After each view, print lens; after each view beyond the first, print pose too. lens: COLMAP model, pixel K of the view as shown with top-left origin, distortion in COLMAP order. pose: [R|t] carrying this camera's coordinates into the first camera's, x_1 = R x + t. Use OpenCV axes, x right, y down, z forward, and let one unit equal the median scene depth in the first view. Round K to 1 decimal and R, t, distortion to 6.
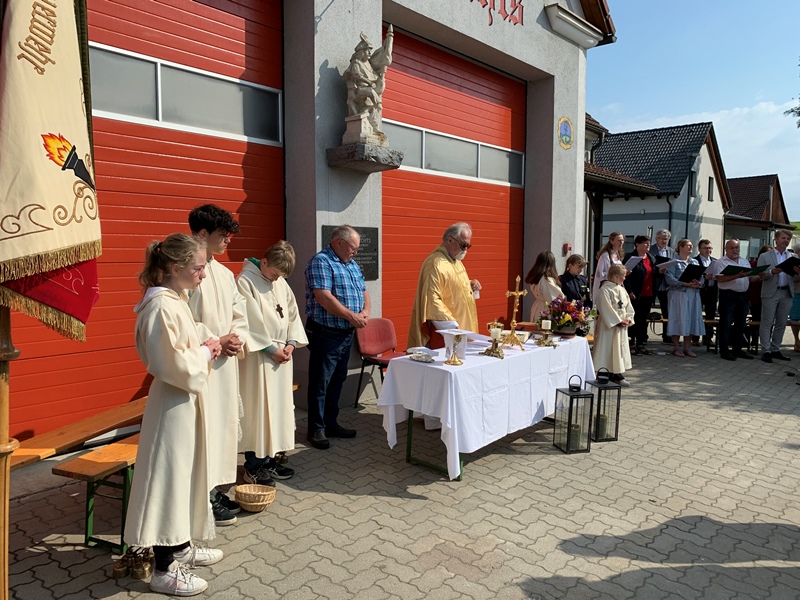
lens RADIAL K [[620.3, 0, 401.4], [0, 620.3, 299.8], [0, 0, 1]] dist [0.049357, -0.054102]
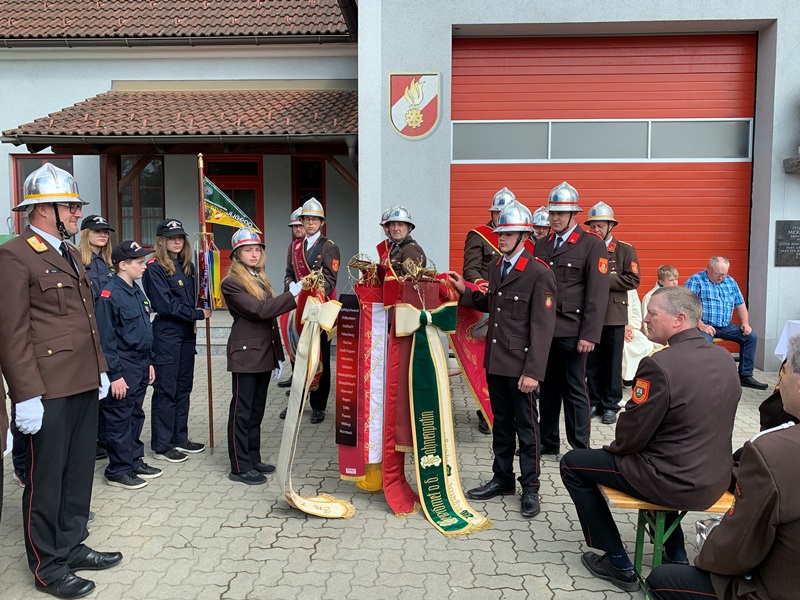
lens RADIAL K [[621.4, 0, 394.6], [0, 621.4, 295.1], [0, 0, 1]] dist [0.011741, -0.000326]
pose [[0.627759, 0.061369, -0.775985, 0.389508], [-0.054666, 0.997902, 0.034695, 0.029719], [0.776486, 0.020640, 0.629796, -0.404194]]
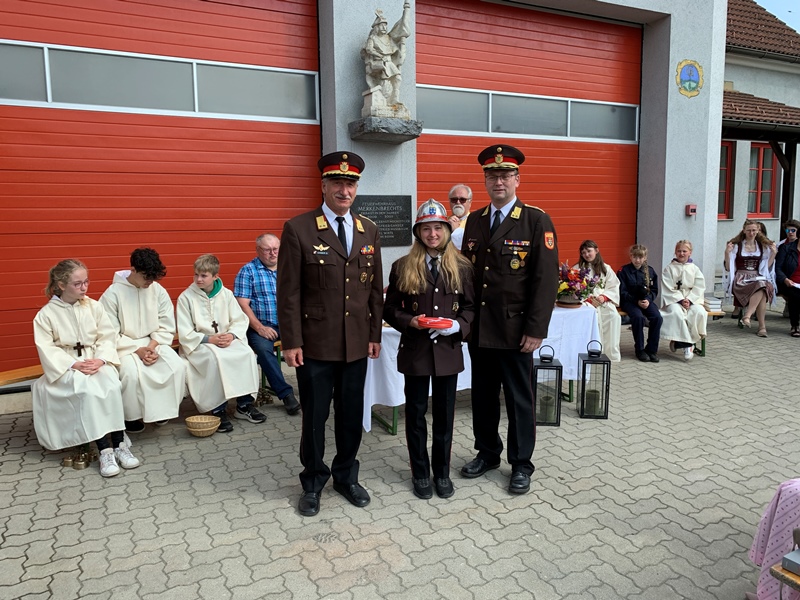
lens RADIAL K [[620.3, 0, 397.3], [0, 620.3, 297.7], [0, 0, 1]] dist [0.049357, -0.054102]
pose [[0.922865, 0.034048, -0.383615, 0.387691], [-0.014317, 0.998429, 0.054174, -0.001355], [0.384856, -0.044503, 0.921903, 0.026716]]
